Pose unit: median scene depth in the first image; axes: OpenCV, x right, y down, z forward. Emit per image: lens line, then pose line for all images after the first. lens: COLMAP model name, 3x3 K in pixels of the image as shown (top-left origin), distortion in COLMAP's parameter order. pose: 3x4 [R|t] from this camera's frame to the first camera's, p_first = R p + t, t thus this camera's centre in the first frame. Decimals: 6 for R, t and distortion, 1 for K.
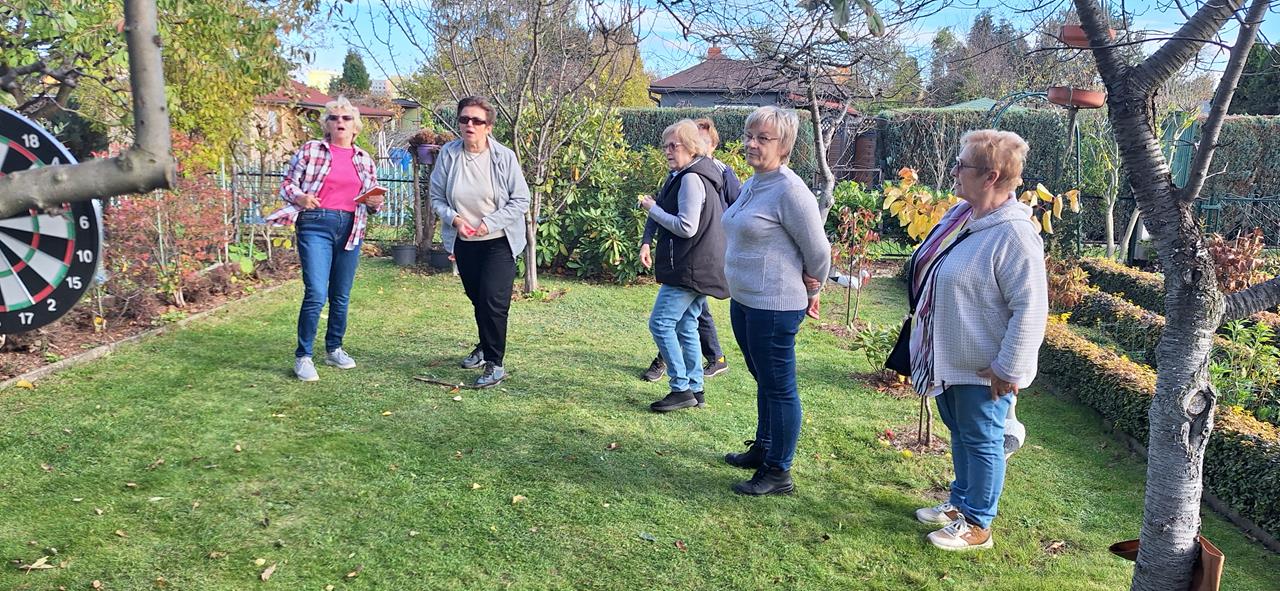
lens RADIAL K [[958.4, 0, 640.0], [0, 958.4, 295.5], [0, 0, 1]] dist [0.063360, 0.004903]
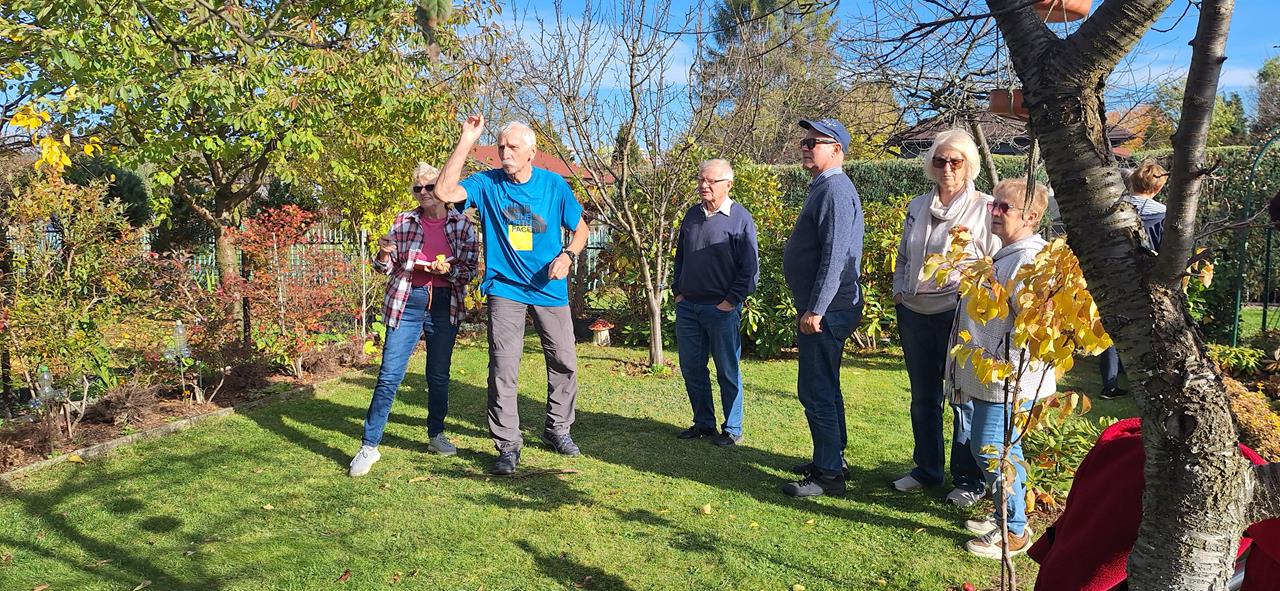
lens RADIAL K [[958.4, 0, 640.0], [0, 958.4, 295.5], [0, 0, 1]] dist [0.063360, 0.004903]
pose [[0.928627, -0.001466, -0.371012, 0.488833], [-0.023947, 0.997670, -0.063880, -0.047710], [0.370241, 0.068206, 0.926428, 0.409350]]
